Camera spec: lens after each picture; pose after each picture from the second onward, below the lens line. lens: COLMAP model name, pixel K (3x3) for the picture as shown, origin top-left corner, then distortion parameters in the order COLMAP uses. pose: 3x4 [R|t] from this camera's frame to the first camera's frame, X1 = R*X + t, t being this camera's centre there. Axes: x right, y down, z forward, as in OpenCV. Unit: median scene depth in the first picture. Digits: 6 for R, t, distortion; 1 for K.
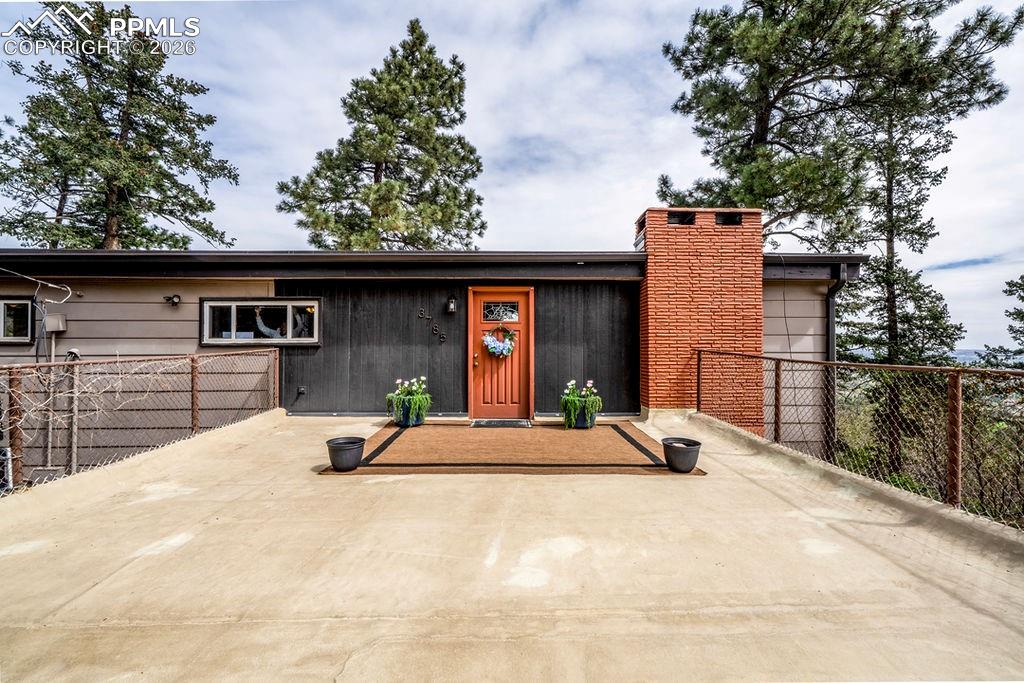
lens RADIAL K [[457.0, 0, 512.0], [0, 457.0, 341.5], [0, 0, 1]] dist [0.001283, 0.000222]
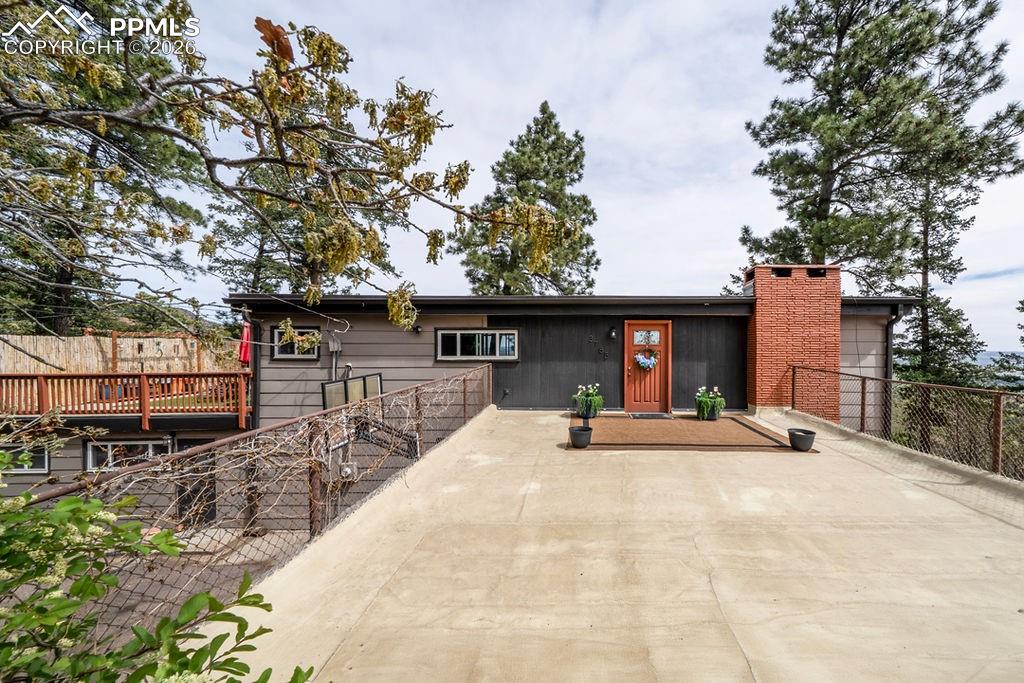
lens RADIAL K [[422.6, 0, 512.0], [0, 422.6, 341.5], [0, 0, 1]] dist [0.014625, 0.000149]
pose [[0.999542, -0.000661, -0.030239, -0.382239], [0.001490, 0.999624, 0.027387, -0.084967], [0.030209, -0.027420, 0.999167, -0.311697]]
